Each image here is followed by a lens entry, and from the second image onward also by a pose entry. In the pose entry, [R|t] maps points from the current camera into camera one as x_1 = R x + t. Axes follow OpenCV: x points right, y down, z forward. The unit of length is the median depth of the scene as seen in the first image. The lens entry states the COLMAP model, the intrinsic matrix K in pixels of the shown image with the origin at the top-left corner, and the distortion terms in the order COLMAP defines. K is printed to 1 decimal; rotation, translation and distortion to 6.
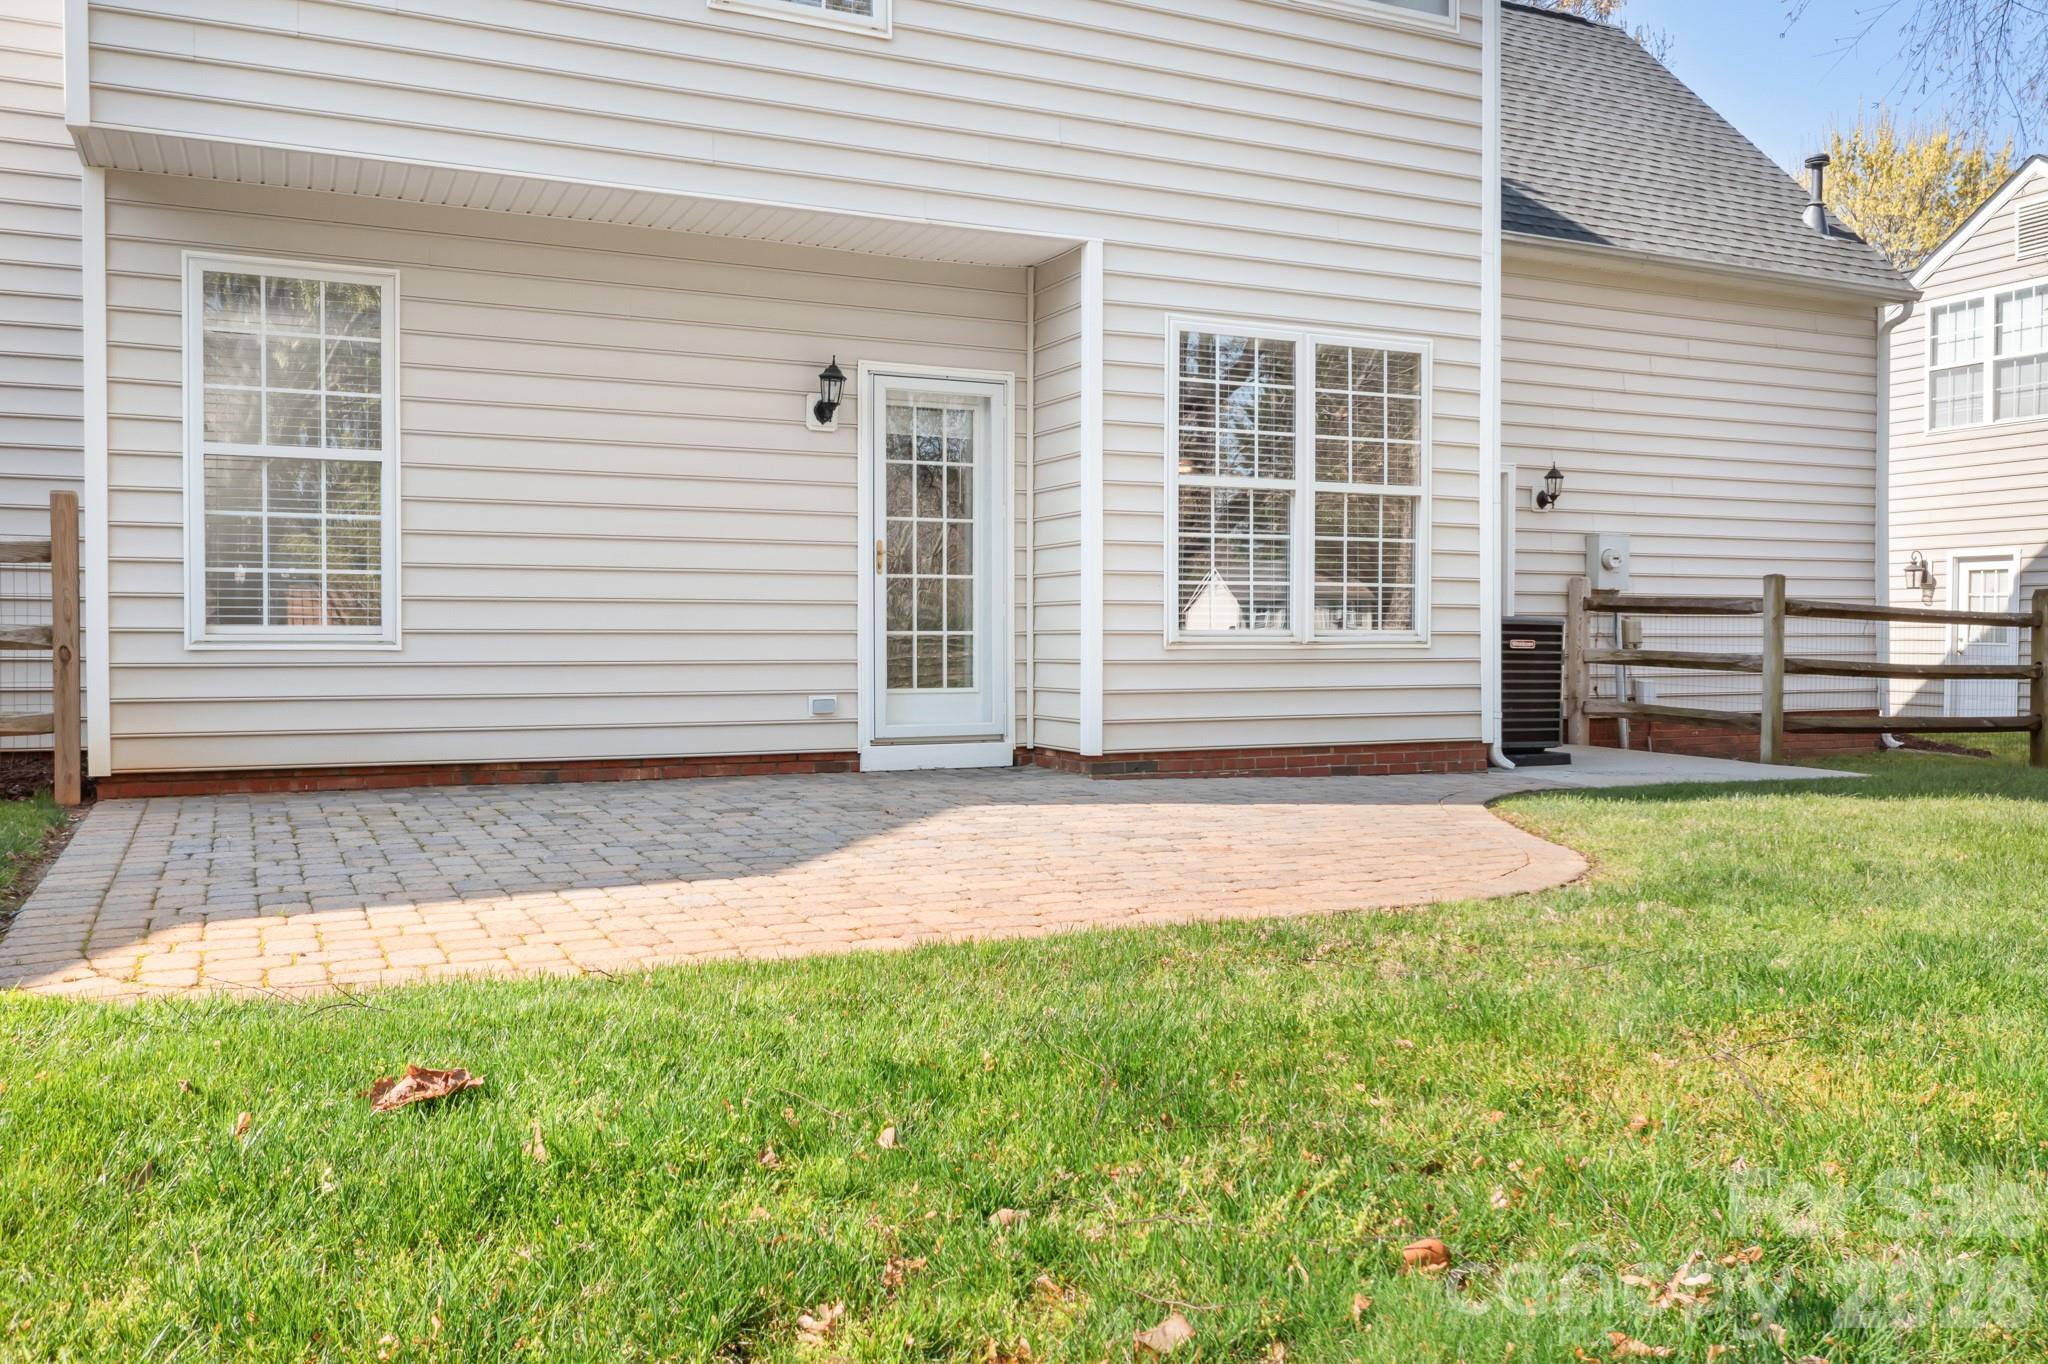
lens RADIAL K [[1631.6, 0, 1023.2], [0, 1631.6, 652.8], [0, 0, 1]] dist [-0.014736, -0.001951]
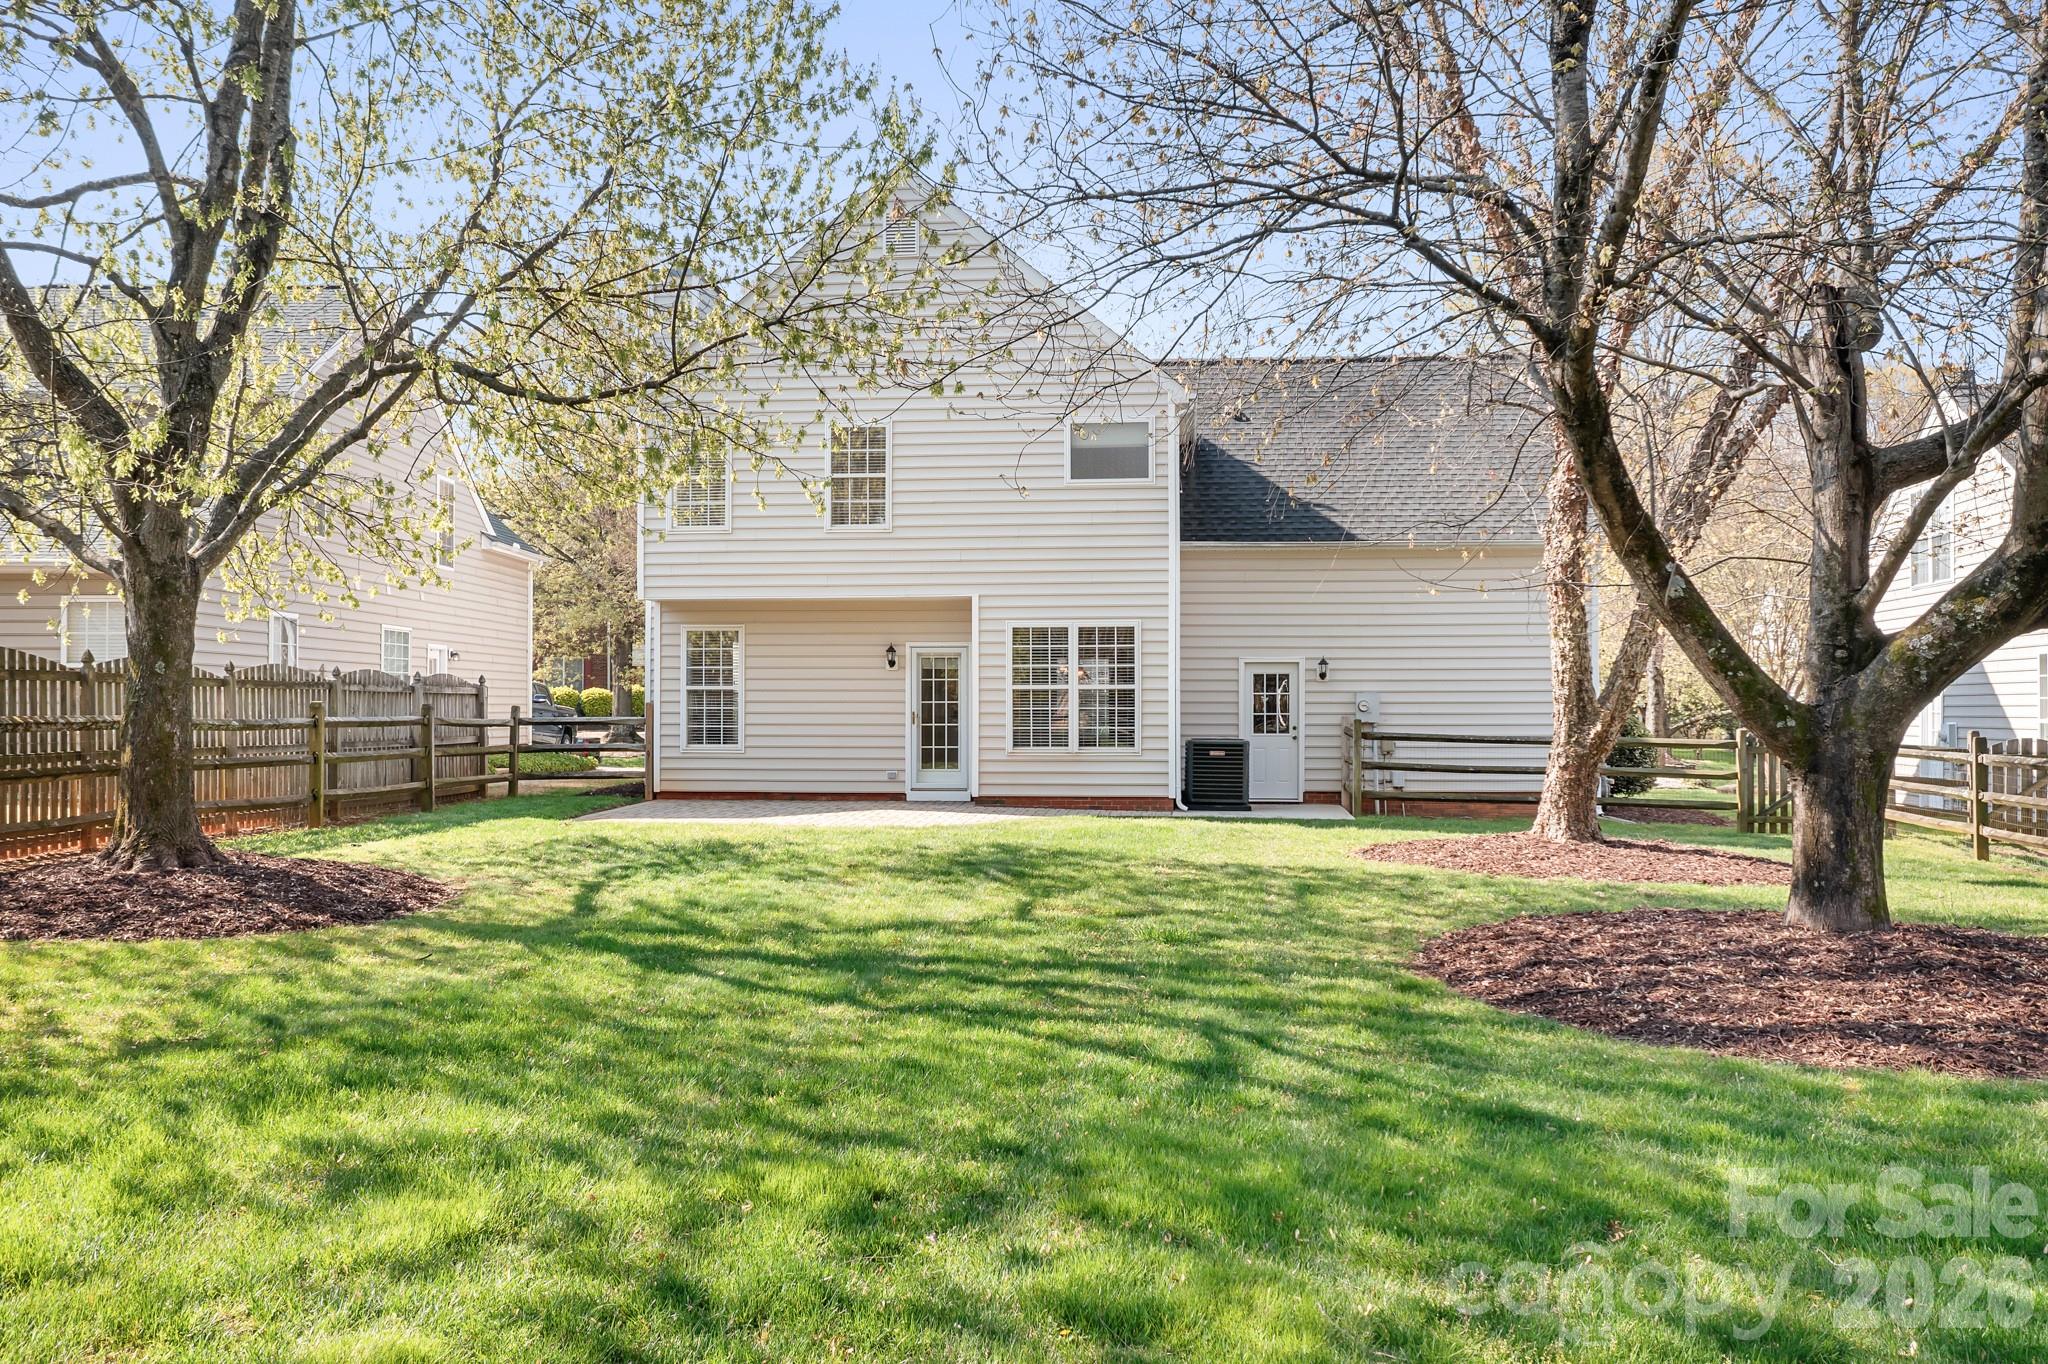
lens RADIAL K [[1631.6, 0, 1023.2], [0, 1631.6, 652.8], [0, 0, 1]] dist [-0.014736, -0.001951]
pose [[0.857798, -0.019436, -0.513619, 1.351943], [-0.004416, 0.998969, -0.045178, -0.044330], [0.513967, 0.041022, 0.856828, -1.097456]]
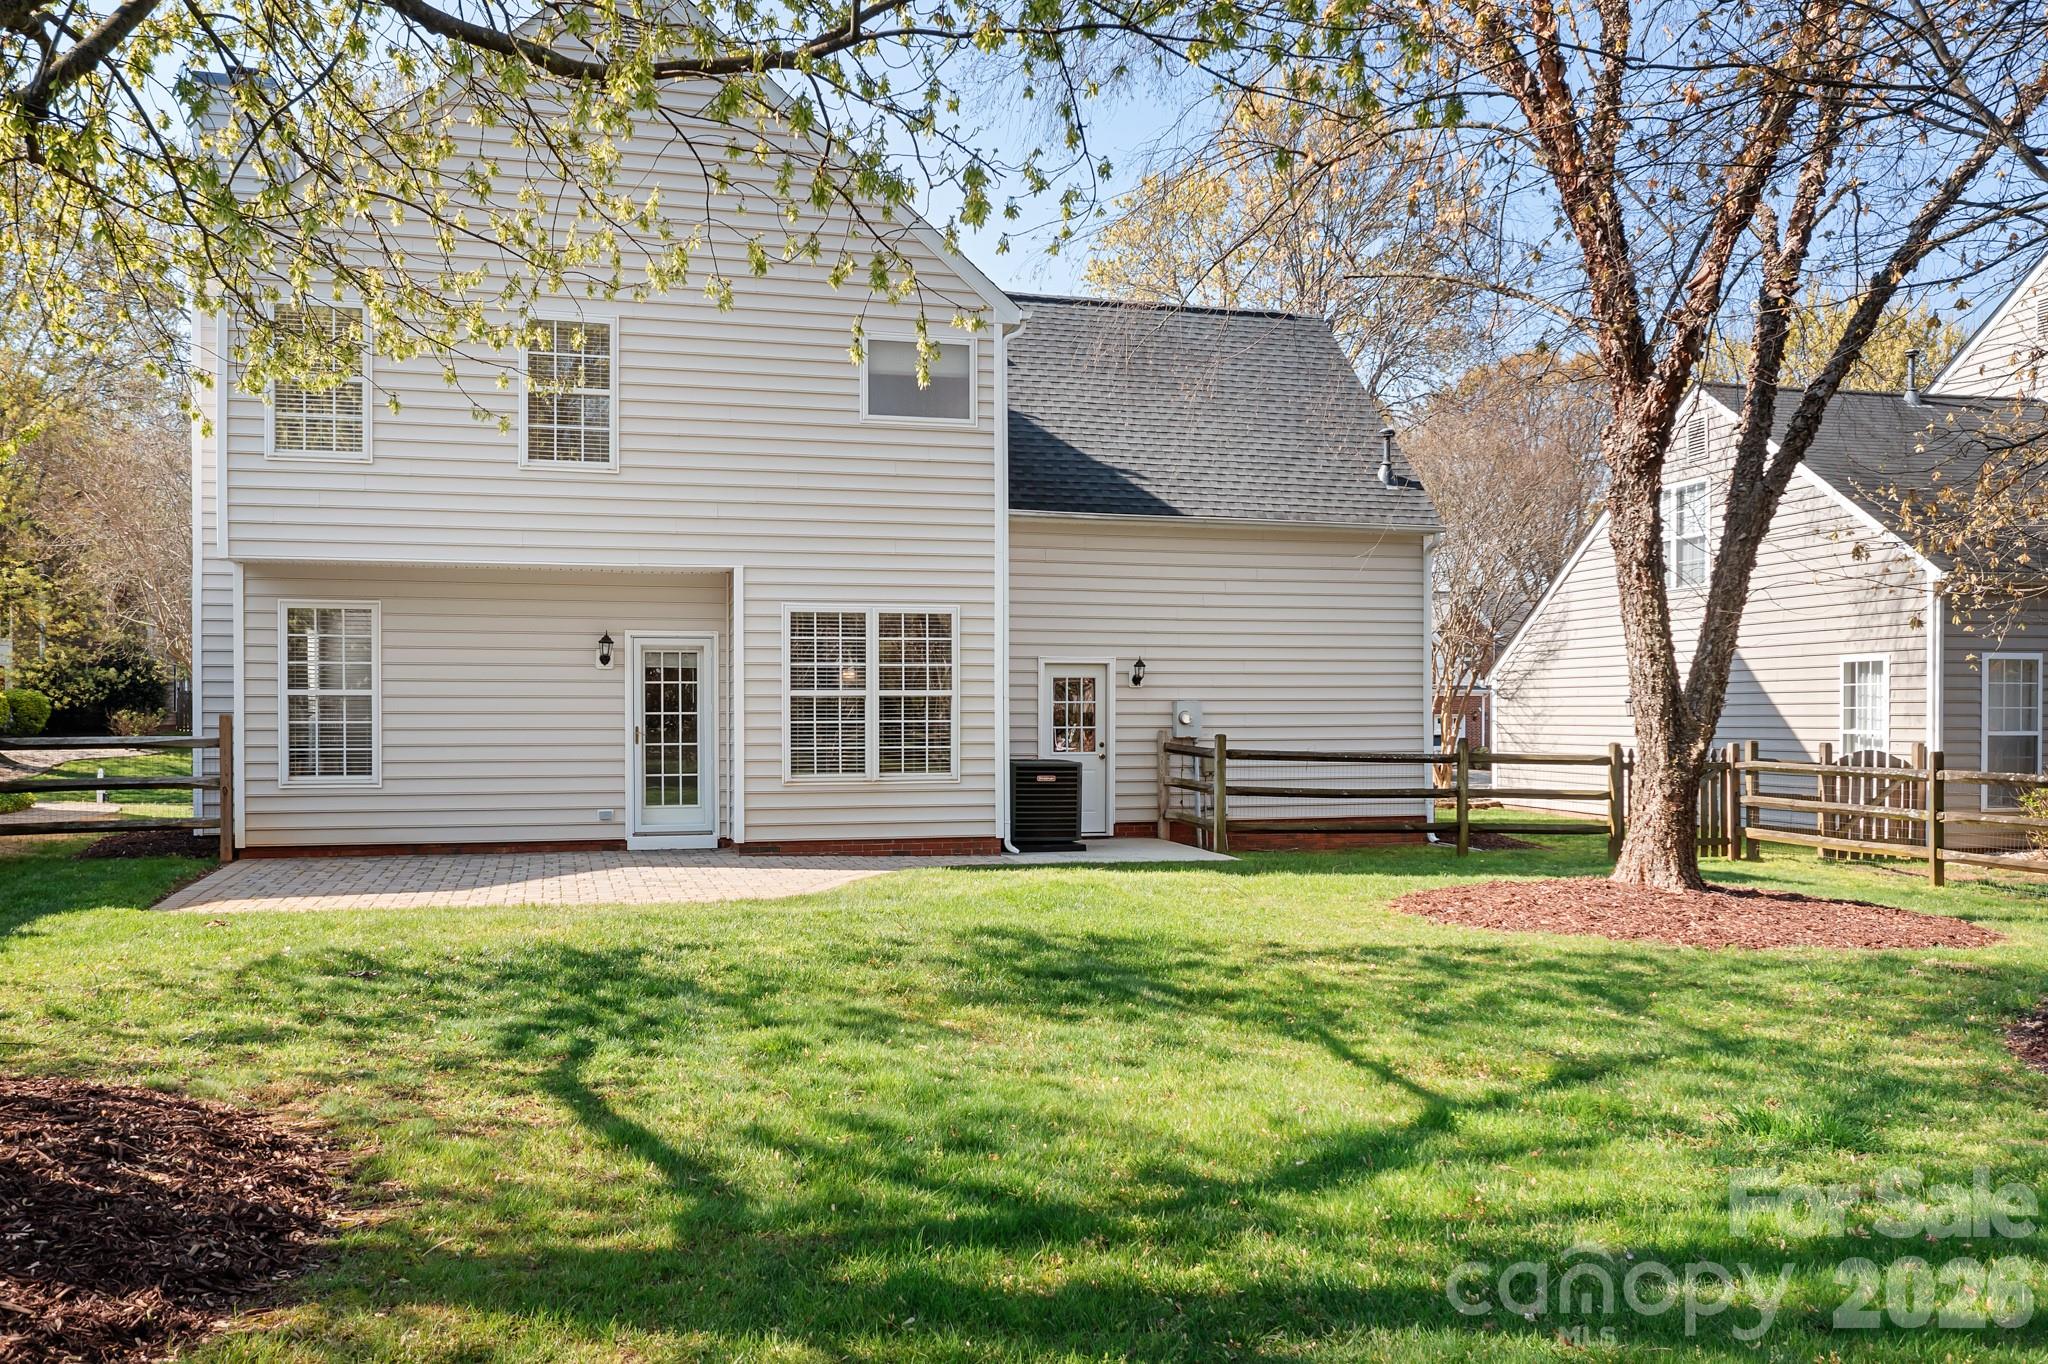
lens RADIAL K [[1634.4, 0, 1022.4], [0, 1634.4, 713.8], [0, 0, 1]] dist [-0.031743, 0.000071]
pose [[0.985780, -0.003920, -0.167997, 0.641804], [0.001735, 0.999912, -0.013150, -0.056282], [0.168034, 0.012671, 0.985700, -0.743398]]
